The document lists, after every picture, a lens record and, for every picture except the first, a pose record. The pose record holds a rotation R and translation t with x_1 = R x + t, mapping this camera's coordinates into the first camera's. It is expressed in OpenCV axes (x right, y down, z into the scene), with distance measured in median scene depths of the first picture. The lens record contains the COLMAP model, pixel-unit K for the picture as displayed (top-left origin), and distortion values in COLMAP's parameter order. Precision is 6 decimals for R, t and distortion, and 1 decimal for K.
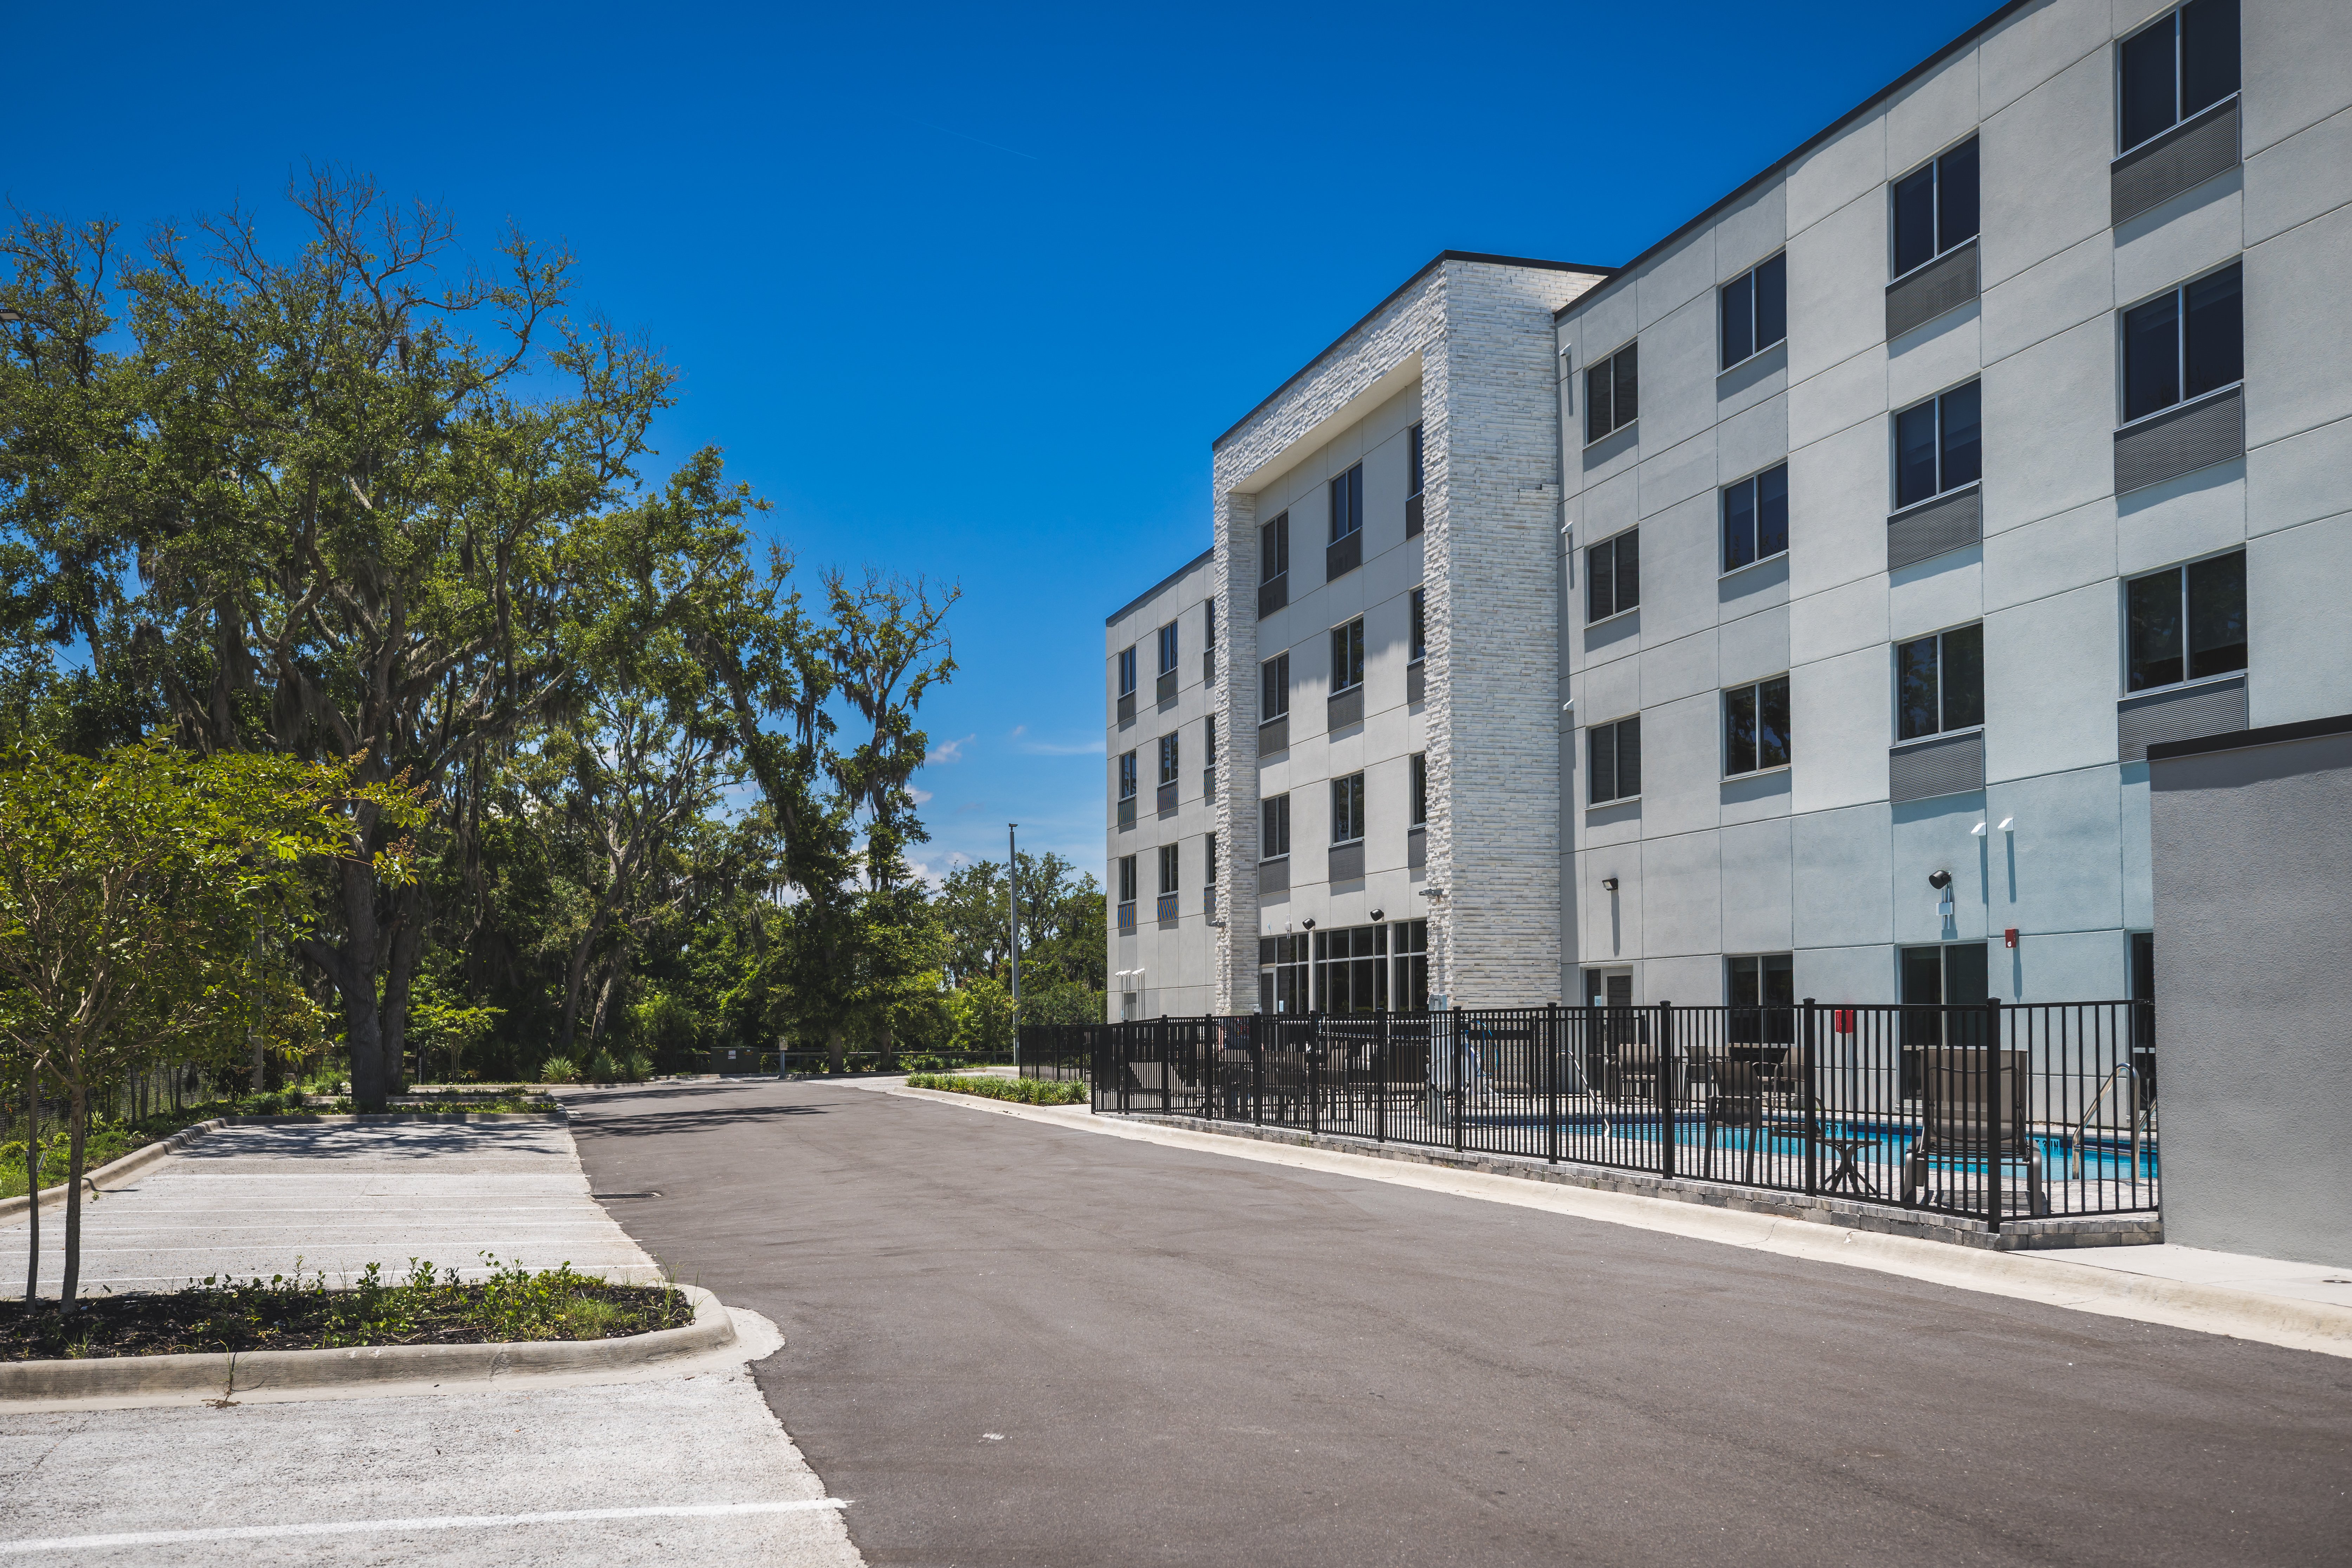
lens RADIAL K [[2199.4, 0, 1177.2], [0, 2199.4, 960.4], [0, 0, 1]] dist [0.003581, 0.024304]
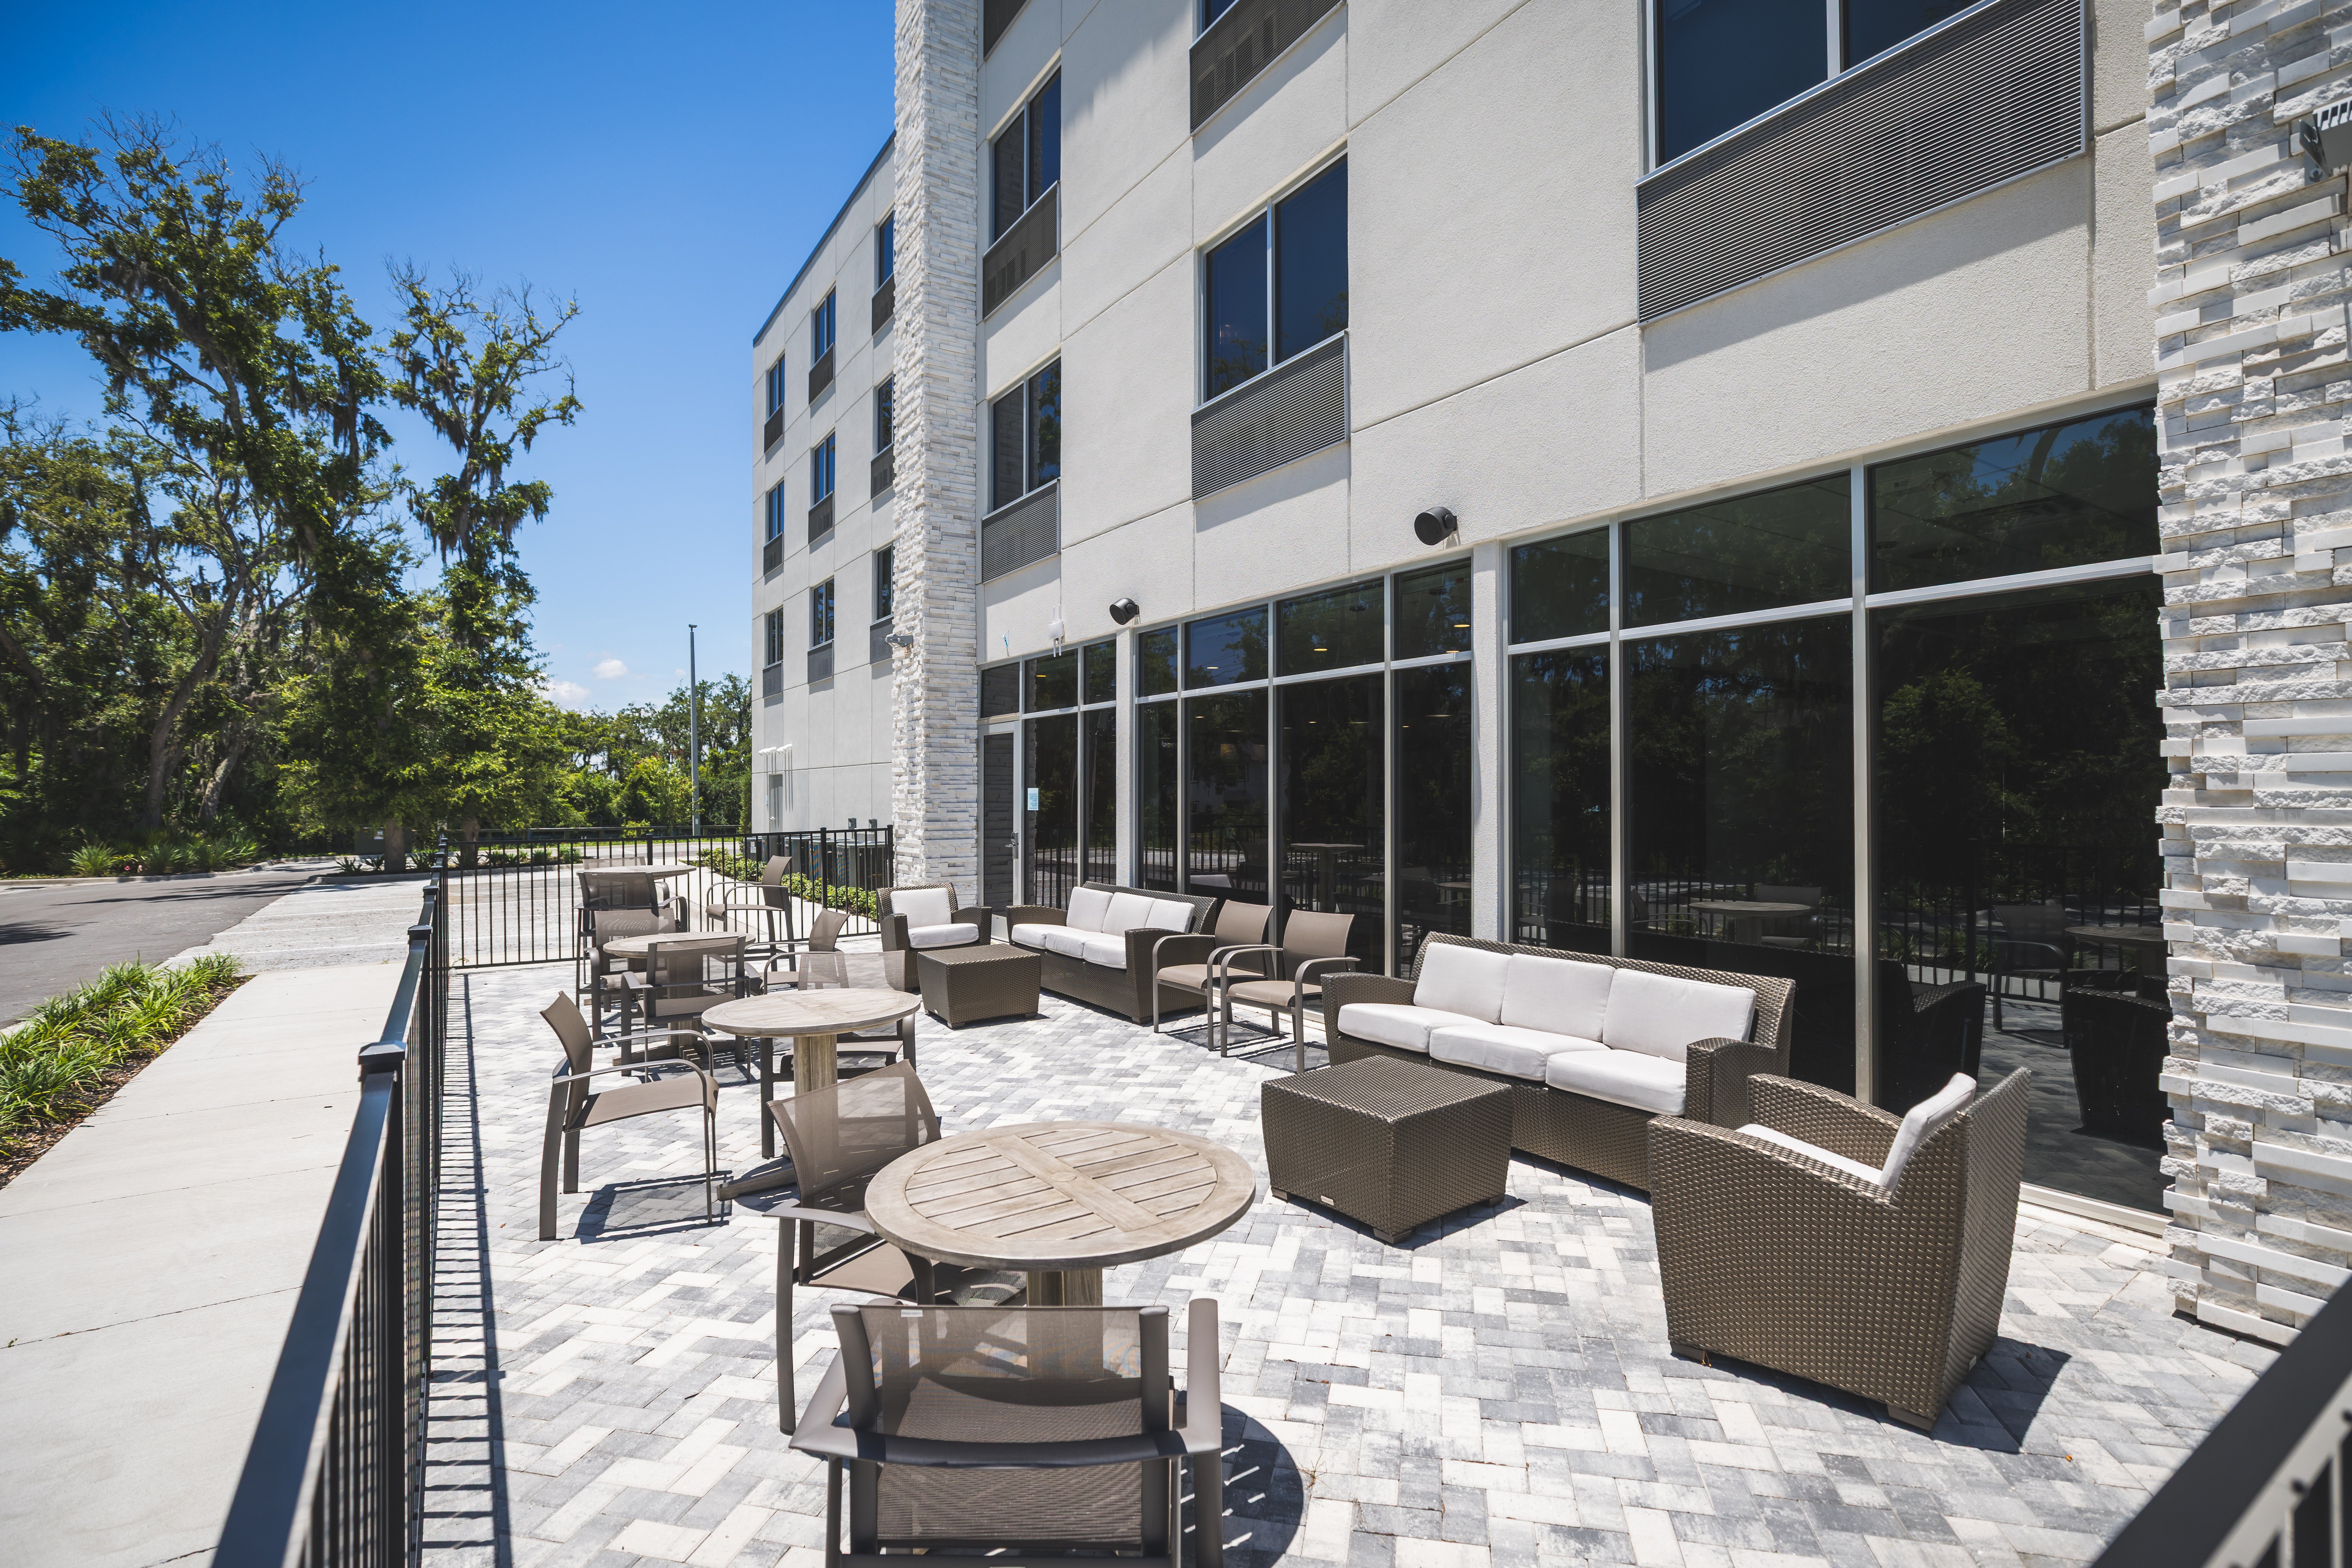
lens RADIAL K [[1083.3, 0, 1176.0], [0, 1083.3, 784.0], [0, 0, 1]] dist [-0.001390, -0.000240]
pose [[0.958503, 0.004461, 0.285048, 0.011044], [-0.010013, 0.999787, 0.018026, 0.016011], [-0.284907, -0.020132, 0.958344, 0.961229]]
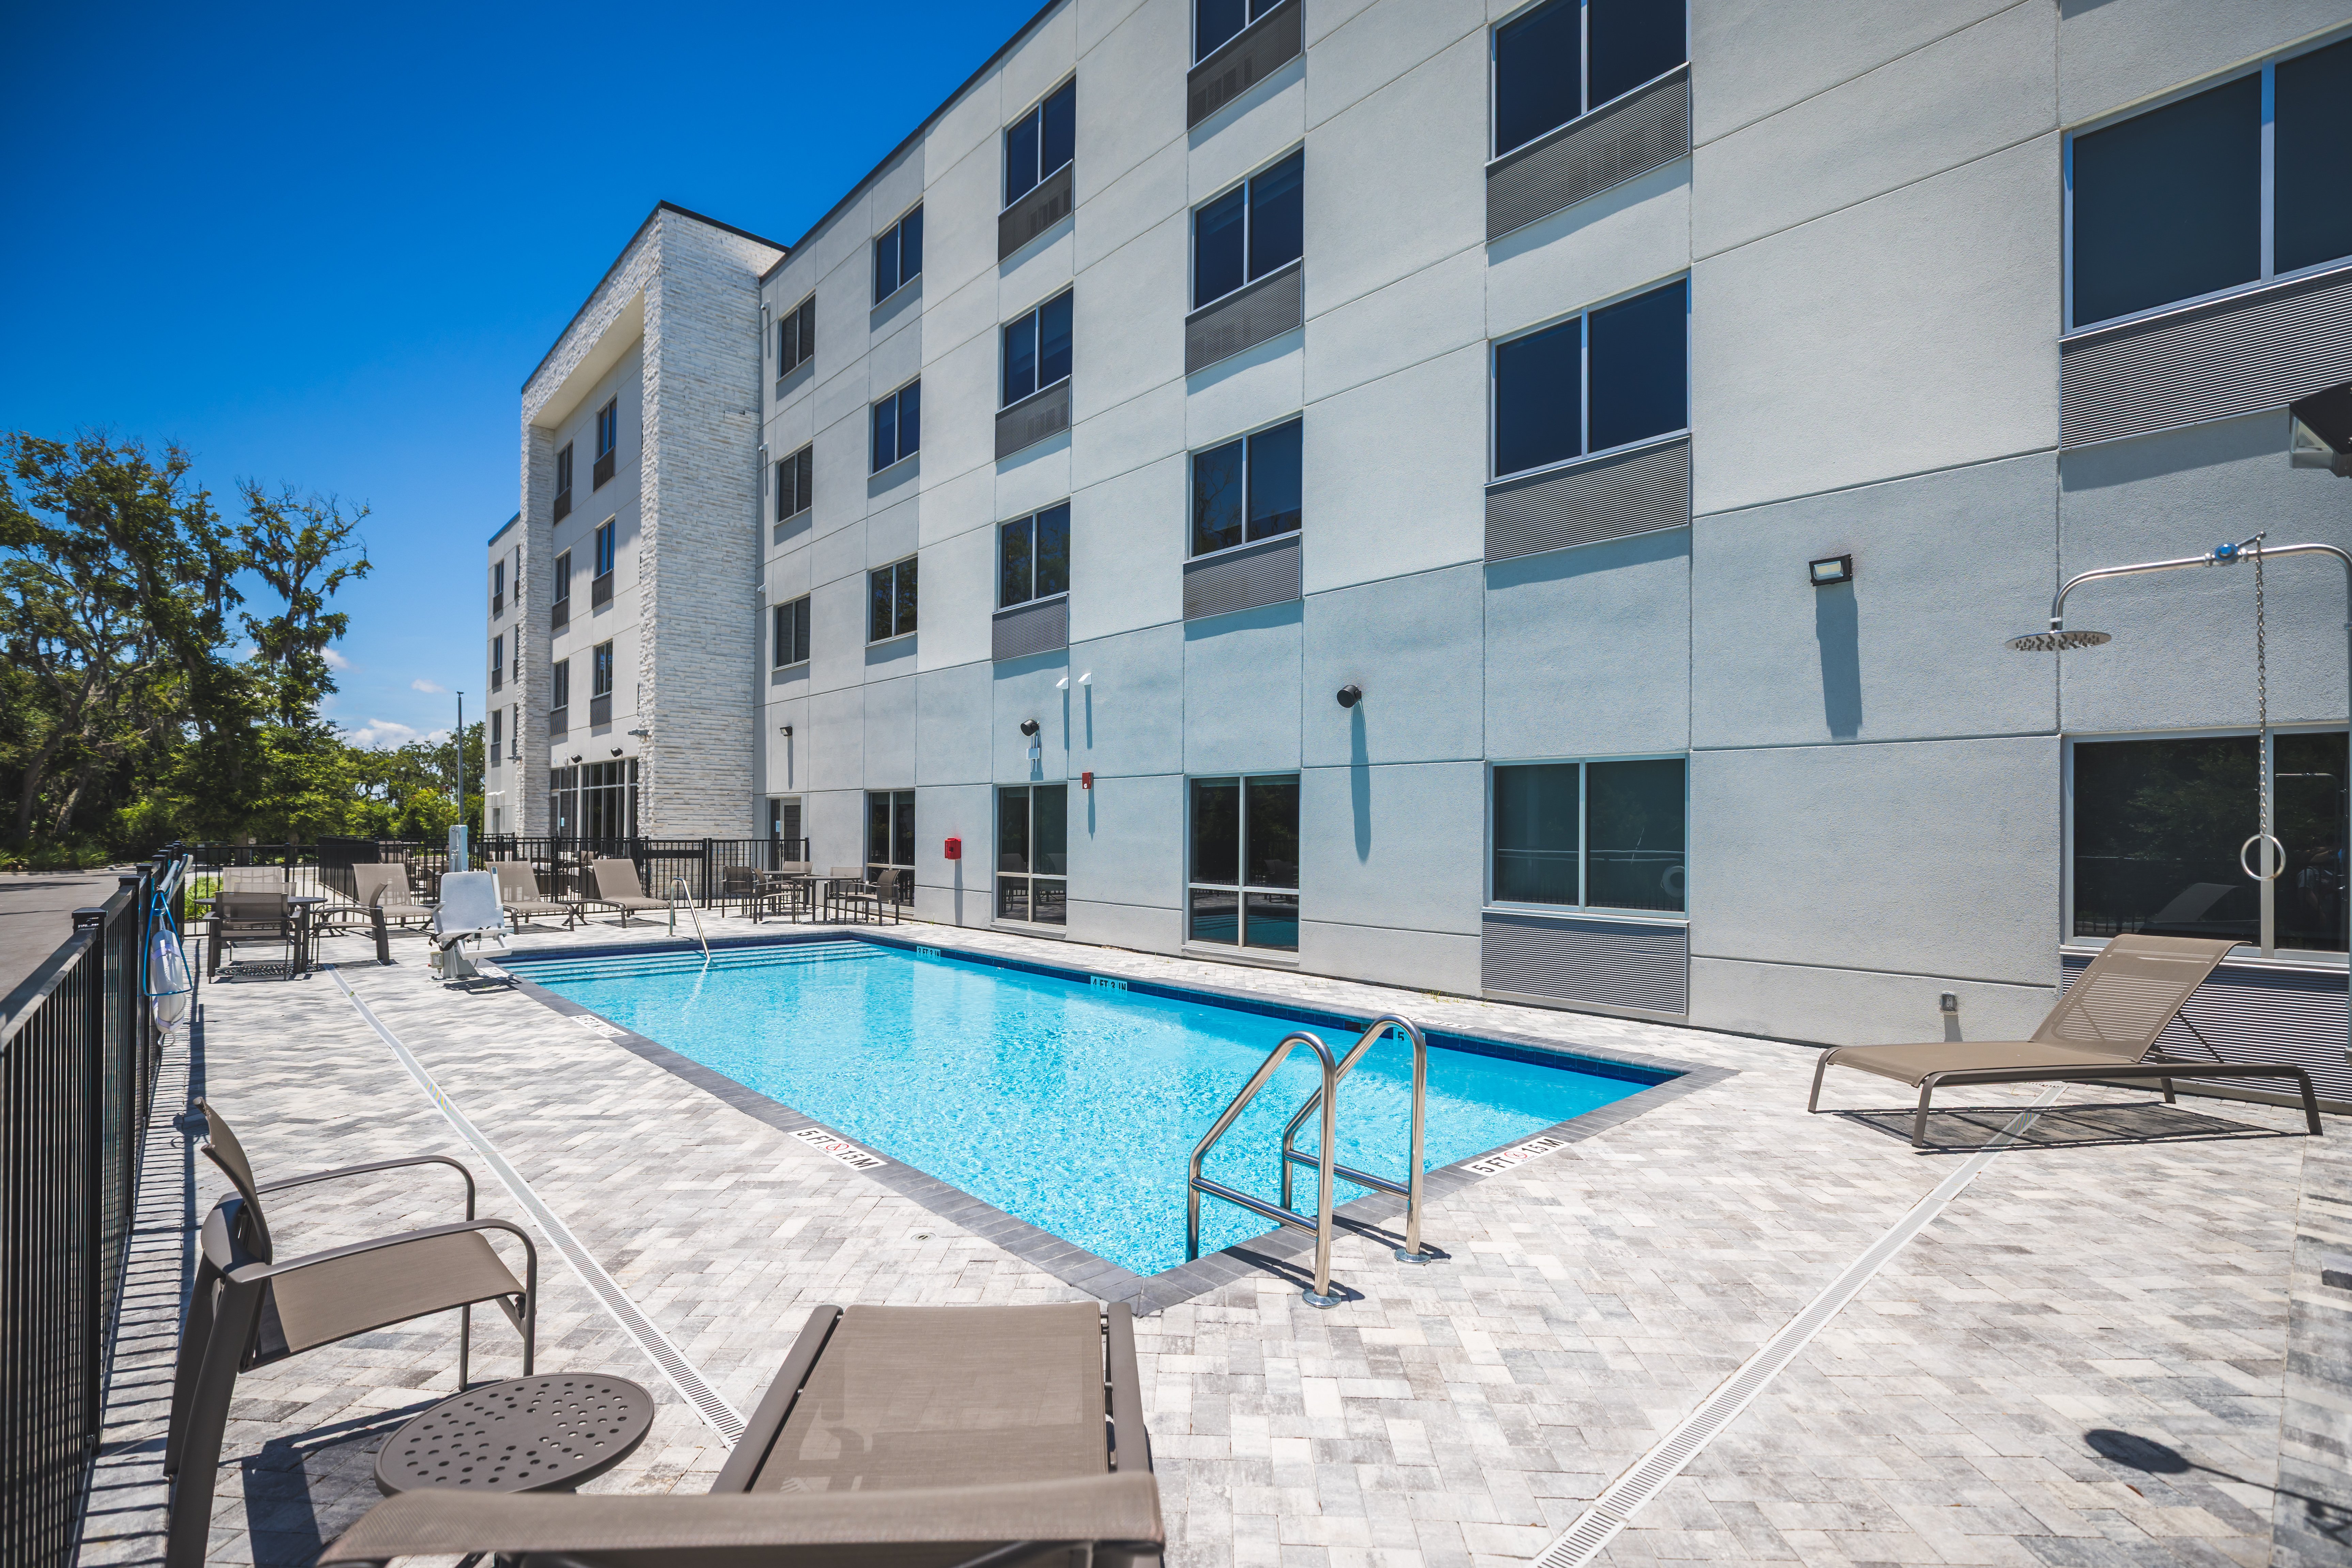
lens RADIAL K [[1060.2, 0, 1176.8], [0, 1060.2, 817.6], [0, 0, 1]] dist [-0.000795, 0.000070]
pose [[0.902479, 0.014870, 0.430476, 0.133055], [-0.024179, 0.999577, 0.016163, -0.000699], [-0.430054, -0.024996, 0.902457, 0.348969]]
